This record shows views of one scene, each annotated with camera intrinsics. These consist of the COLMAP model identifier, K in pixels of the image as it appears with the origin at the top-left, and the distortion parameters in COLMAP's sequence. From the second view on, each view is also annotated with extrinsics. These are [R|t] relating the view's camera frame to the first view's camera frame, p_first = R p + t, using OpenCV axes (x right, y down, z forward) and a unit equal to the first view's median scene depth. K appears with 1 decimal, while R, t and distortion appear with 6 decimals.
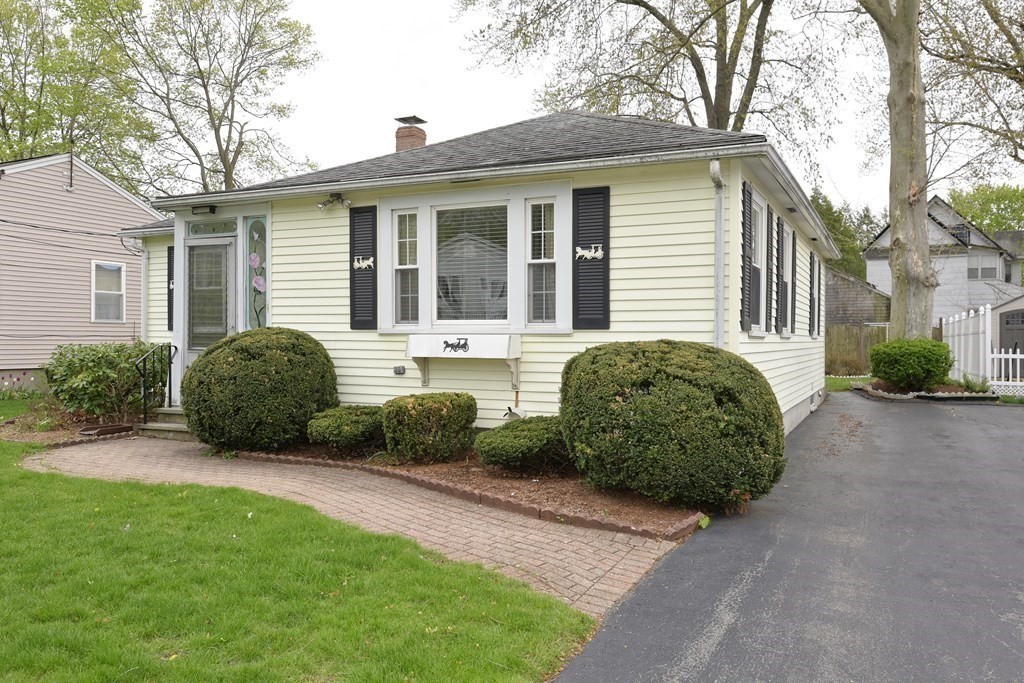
lens RADIAL K [[783.6, 0, 512.5], [0, 783.6, 342.2], [0, 0, 1]] dist [-0.000200, 0.000898]
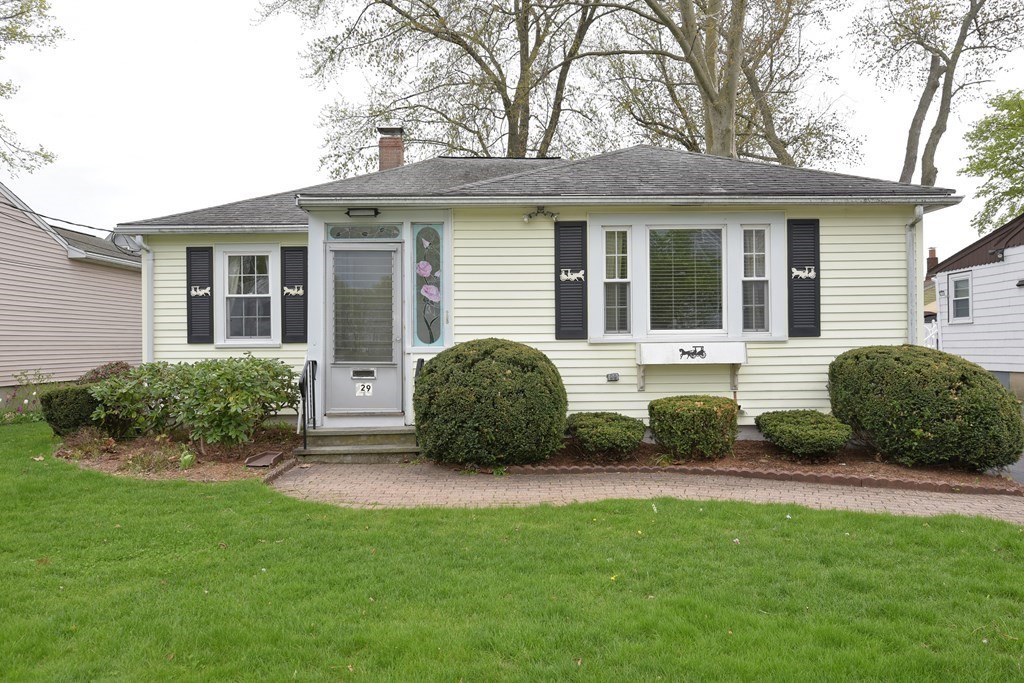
lens RADIAL K [[718.4, 0, 513.1], [0, 718.4, 339.7], [0, 0, 1]] dist [0.035329, -0.041129]
pose [[0.894004, -0.011851, 0.447903, -0.702000], [0.017587, 0.999808, -0.008651, -0.009278], [-0.447714, 0.015611, 0.894040, 0.187134]]
